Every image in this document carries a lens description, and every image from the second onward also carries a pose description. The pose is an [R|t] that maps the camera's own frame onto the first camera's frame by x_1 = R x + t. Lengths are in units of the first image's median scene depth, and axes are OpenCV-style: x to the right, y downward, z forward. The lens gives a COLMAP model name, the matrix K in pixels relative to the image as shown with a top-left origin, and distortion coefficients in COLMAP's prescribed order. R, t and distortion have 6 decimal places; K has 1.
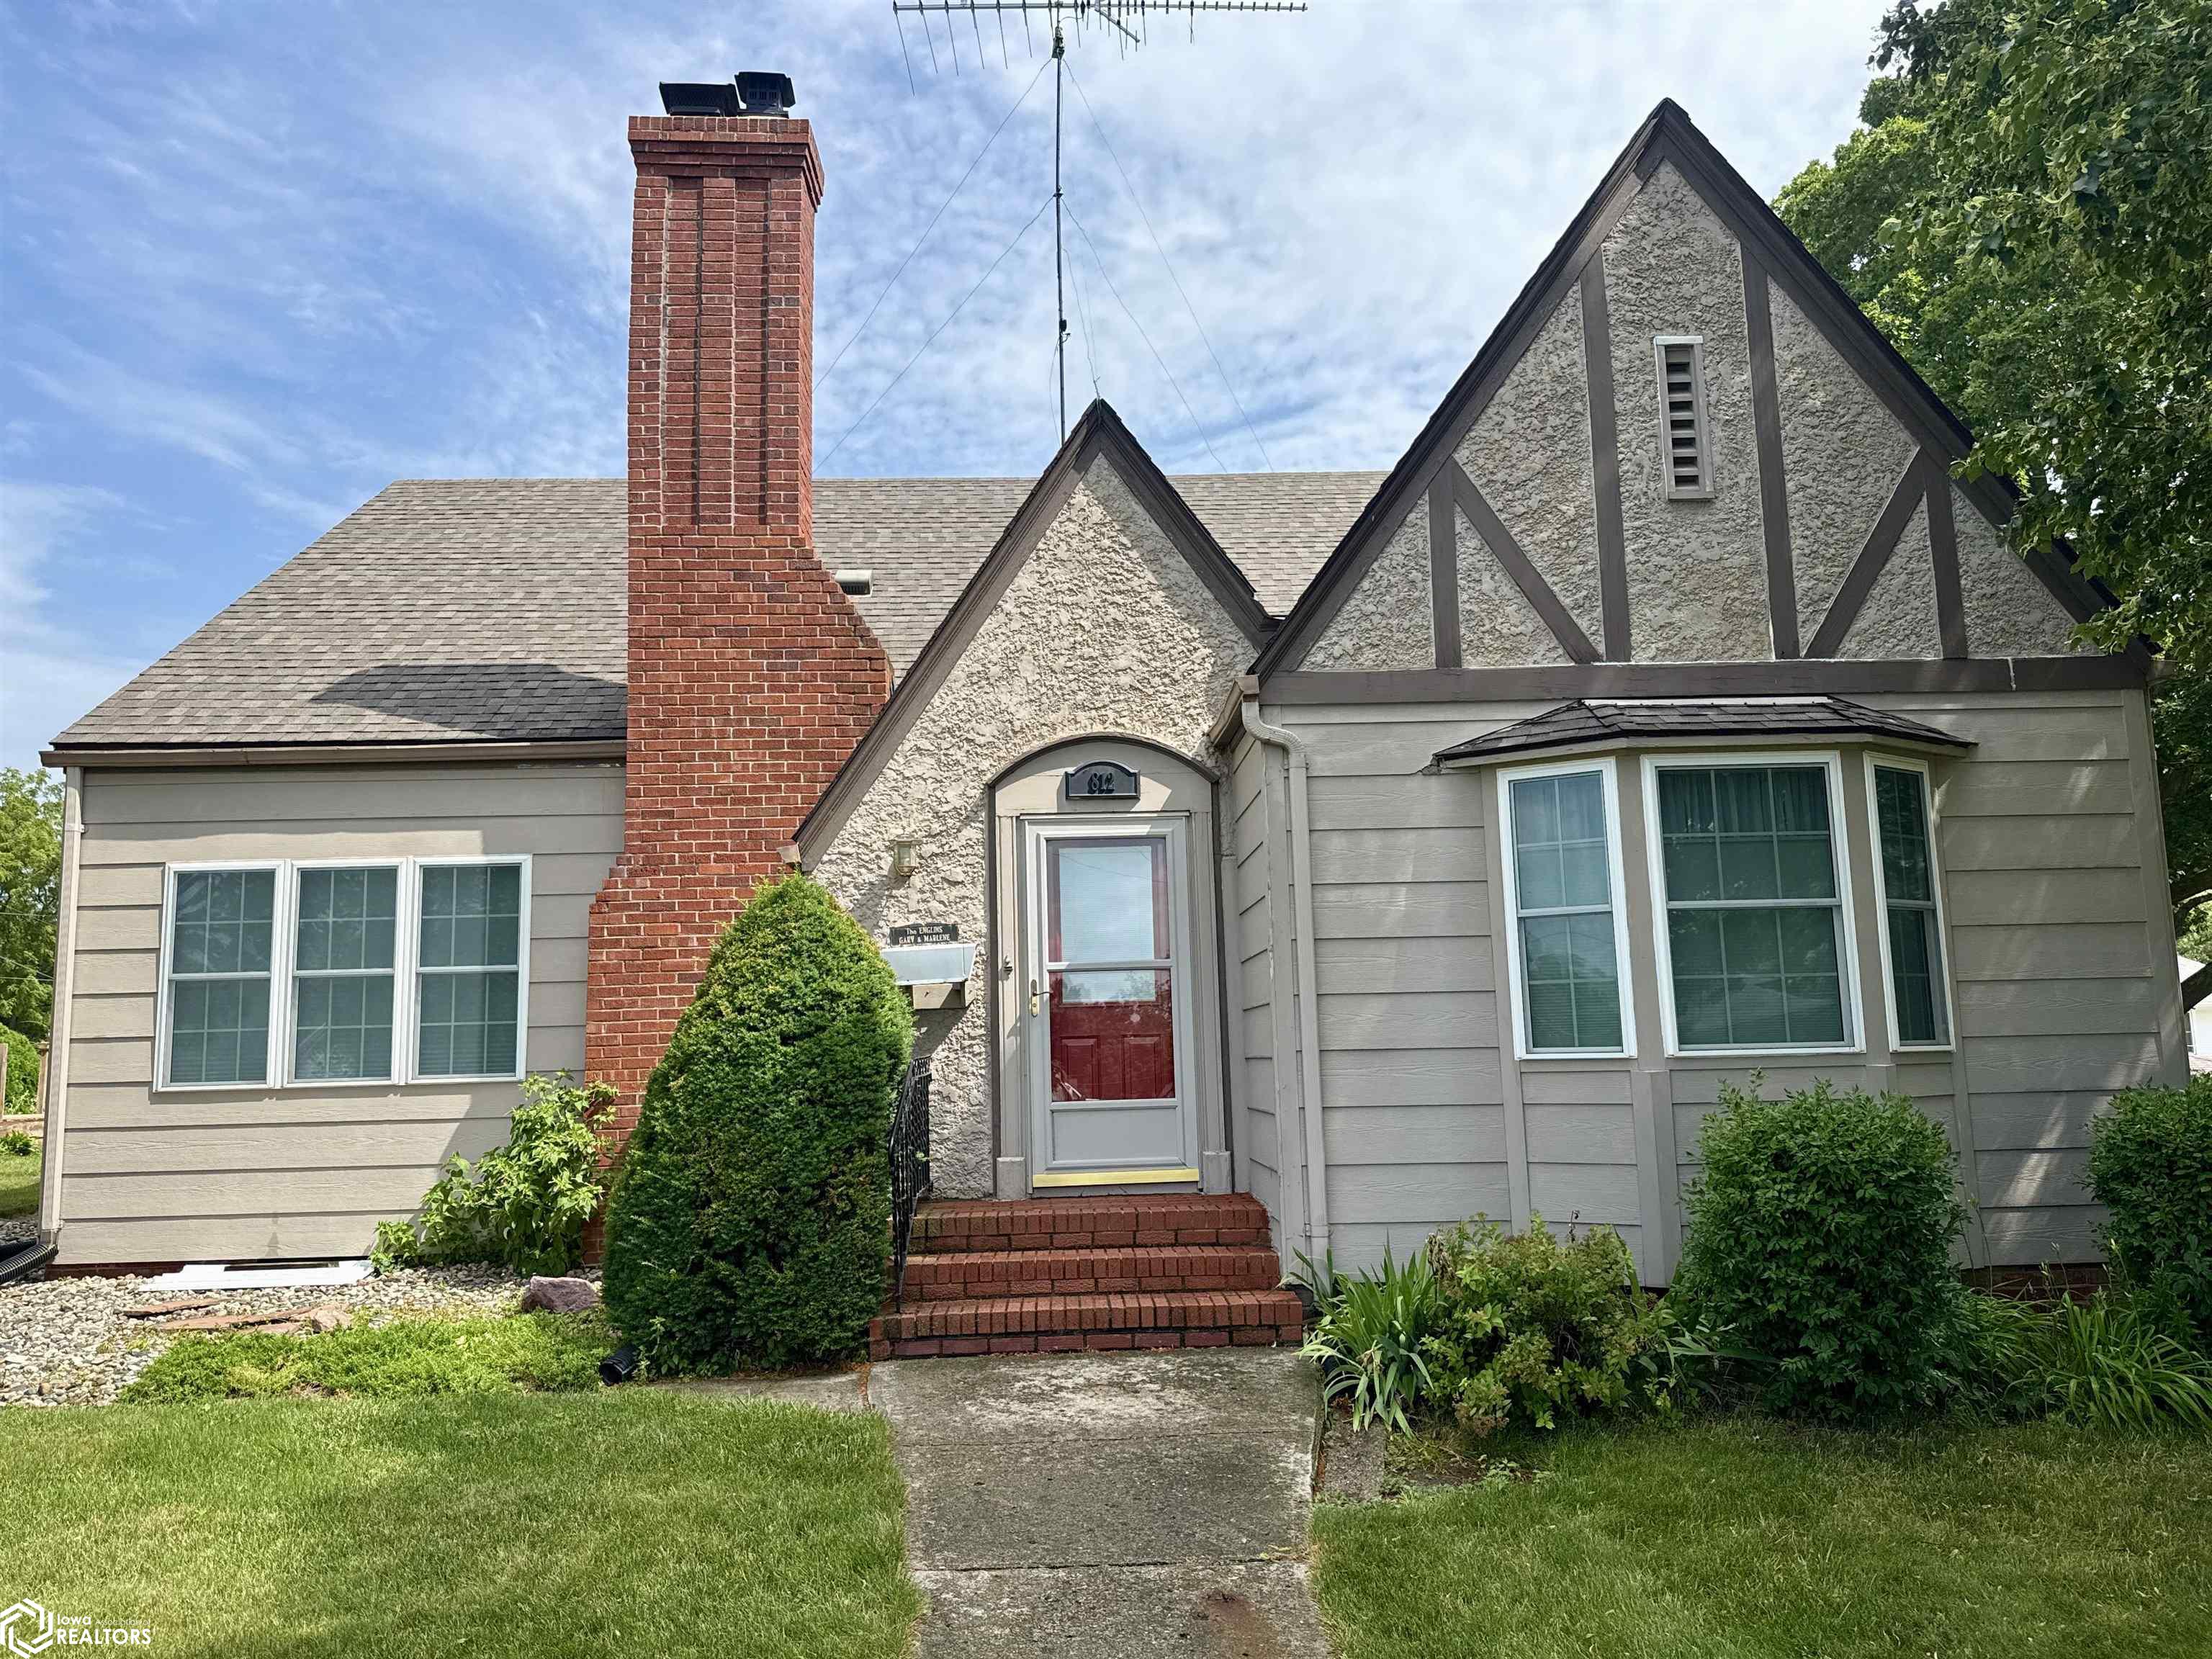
lens RADIAL K [[1288.7, 0, 1106.0], [0, 1288.7, 829.5], [0, 0, 1]] dist [0.074248, -0.000227]
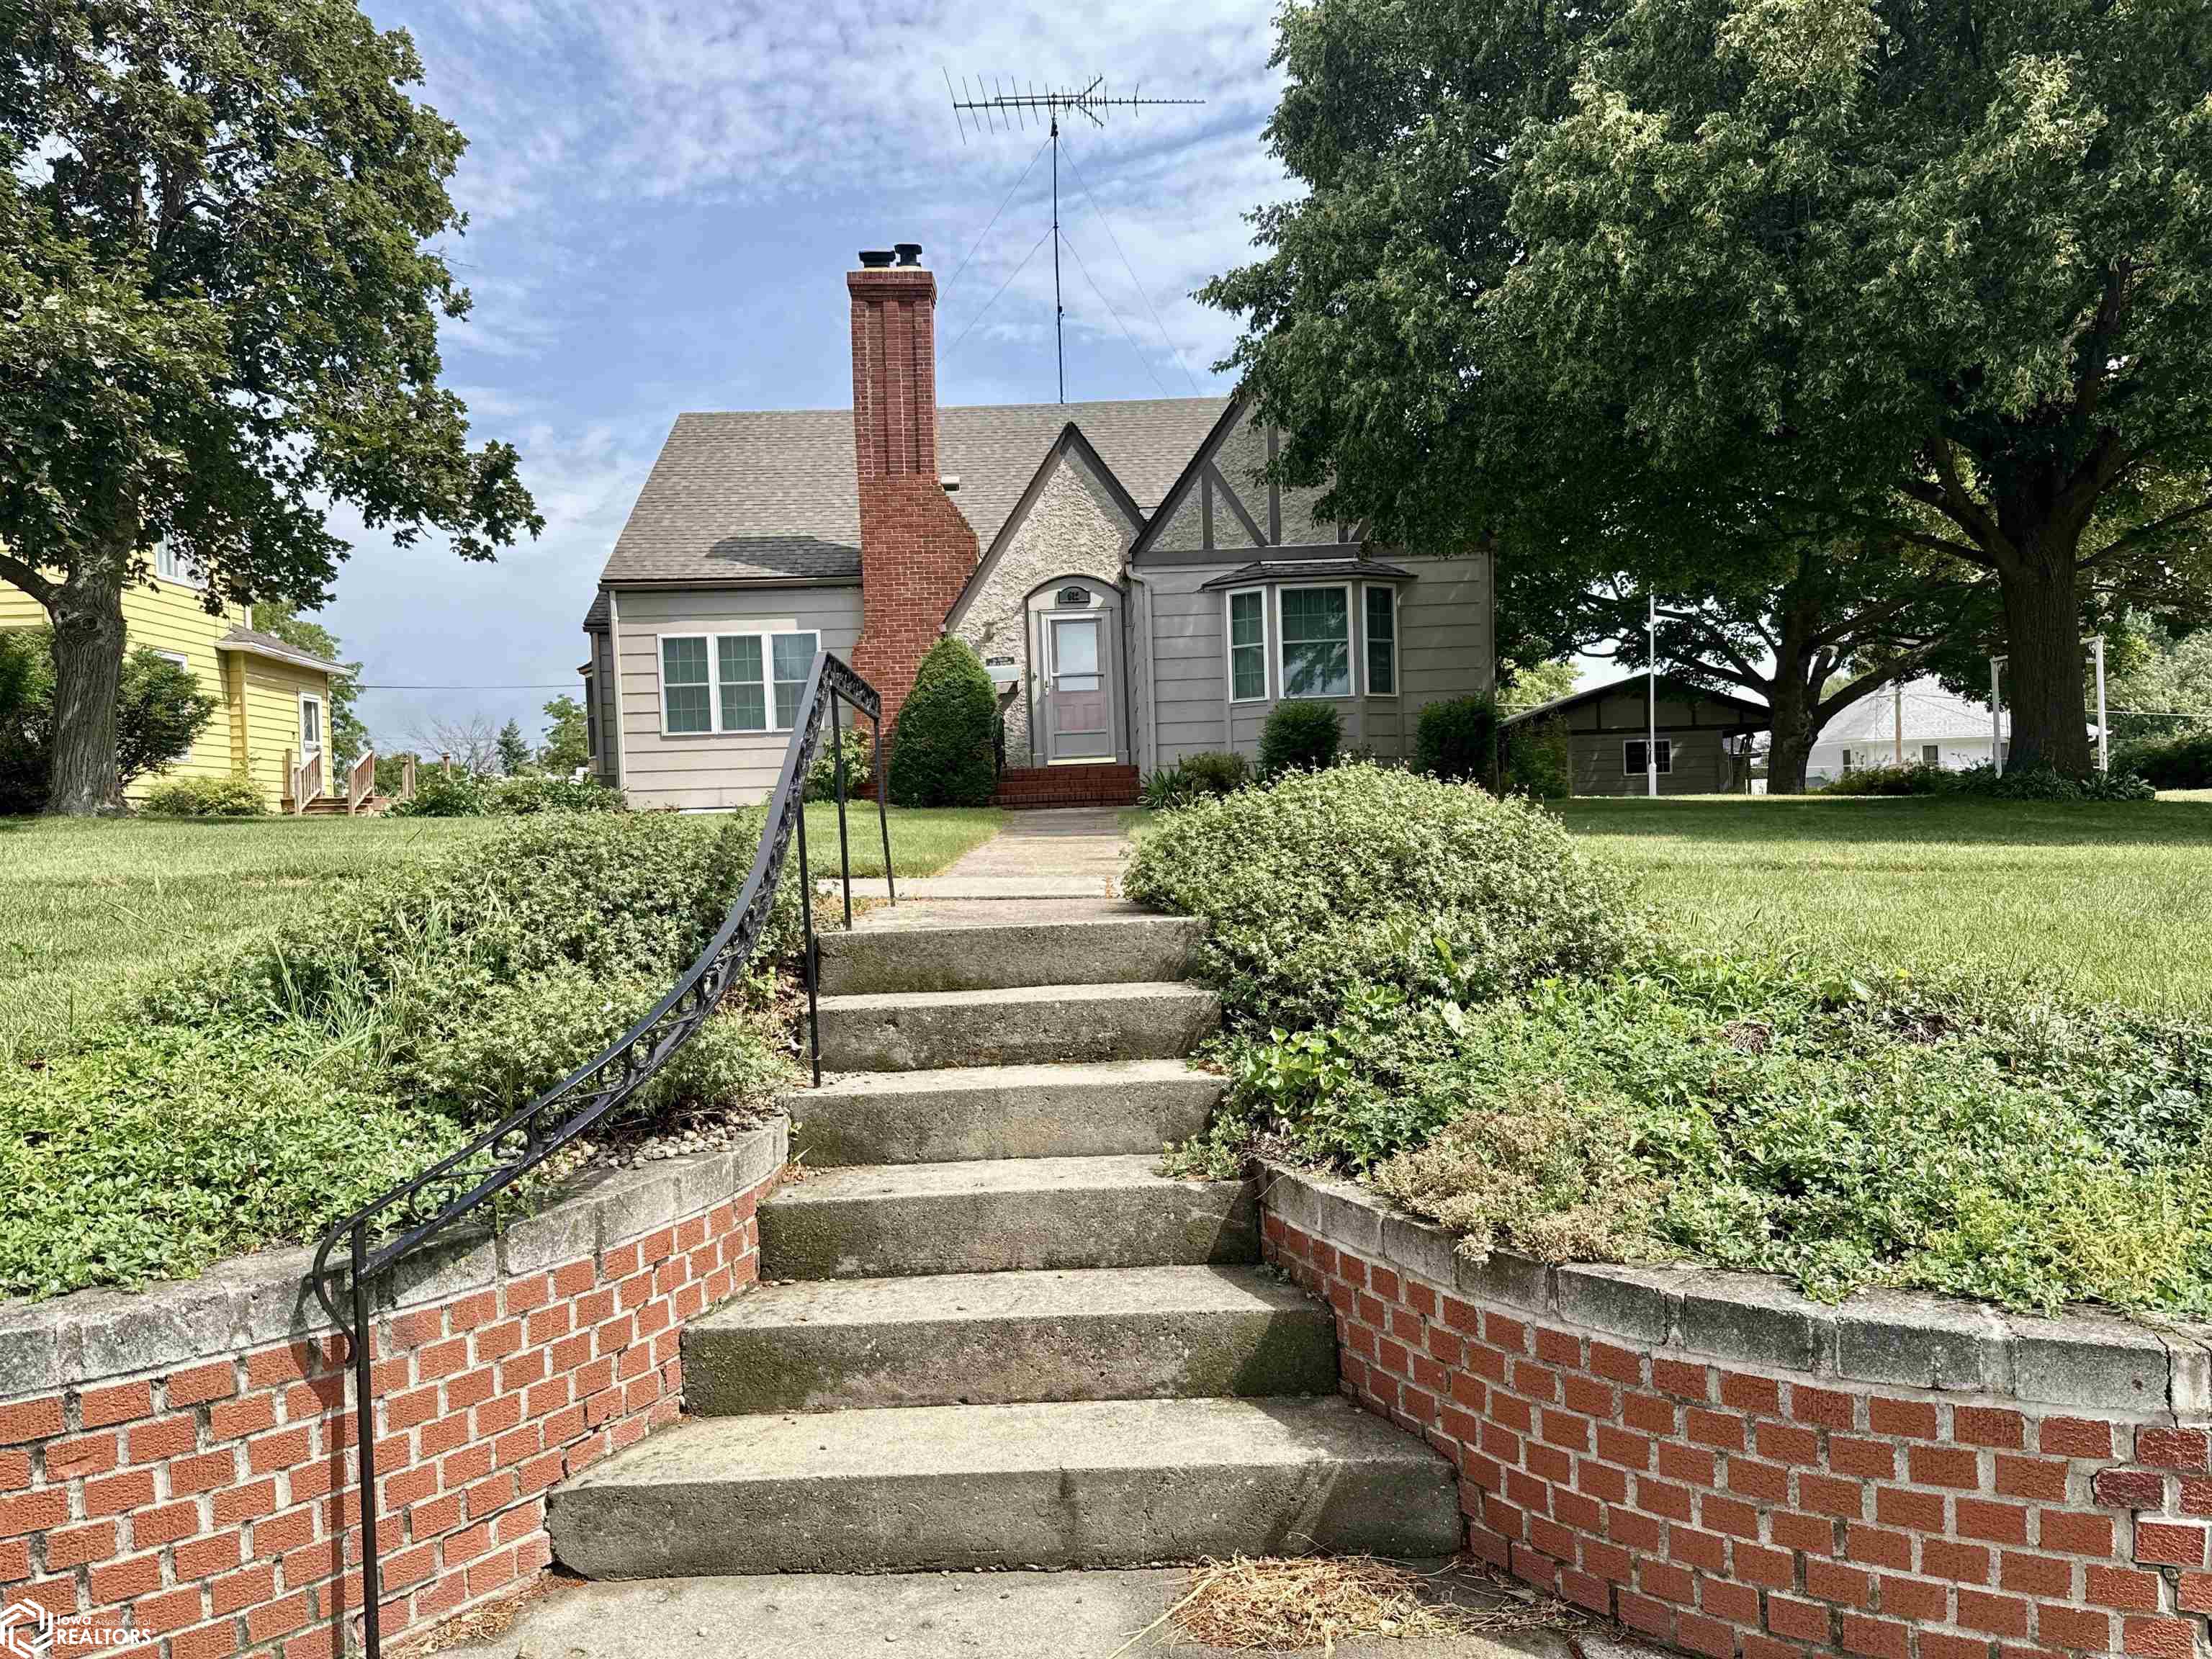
lens RADIAL K [[1288.7, 0, 1106.0], [0, 1288.7, 829.5], [0, 0, 1]] dist [0.074248, -0.000227]
pose [[0.999702, -0.008560, -0.022883, 0.103513], [0.012264, 0.985888, 0.166956, -0.008392], [0.021131, -0.167187, 0.985699, -1.352343]]
